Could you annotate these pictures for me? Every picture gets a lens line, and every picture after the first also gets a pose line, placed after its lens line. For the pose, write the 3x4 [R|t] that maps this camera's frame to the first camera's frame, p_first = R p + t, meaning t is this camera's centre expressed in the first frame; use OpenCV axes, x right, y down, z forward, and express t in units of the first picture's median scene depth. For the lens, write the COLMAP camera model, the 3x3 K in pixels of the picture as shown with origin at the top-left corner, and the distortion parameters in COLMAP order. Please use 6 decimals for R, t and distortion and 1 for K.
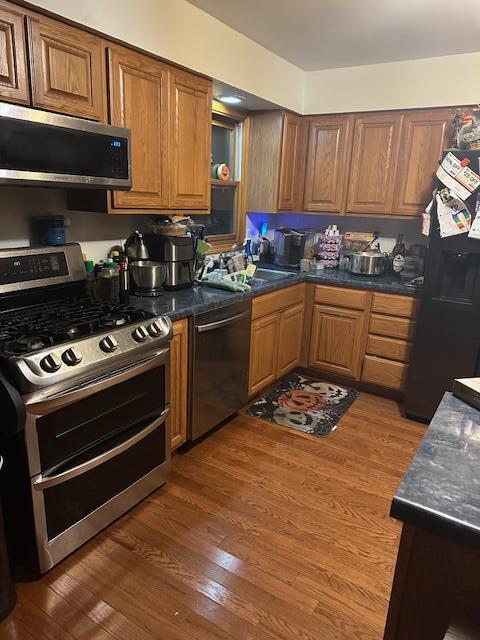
lens RADIAL K [[445.5, 0, 241.0], [0, 445.5, 324.5], [0, 0, 1]] dist [0.091815, -0.118198]
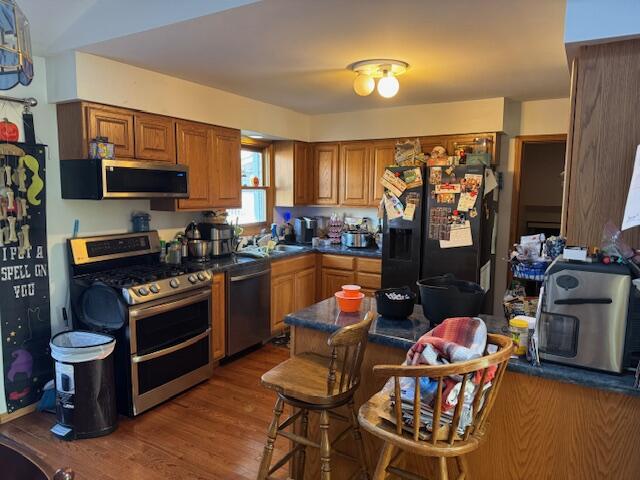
lens RADIAL K [[445.5, 0, 320.0], [0, 445.5, 240.0], [0, 0, 1]] dist [0.091815, -0.118198]
pose [[0.998795, -0.033882, 0.035501, 0.167404], [0.039131, 0.986429, -0.159456, 0.134403], [-0.029616, 0.160653, 0.986566, -0.602800]]
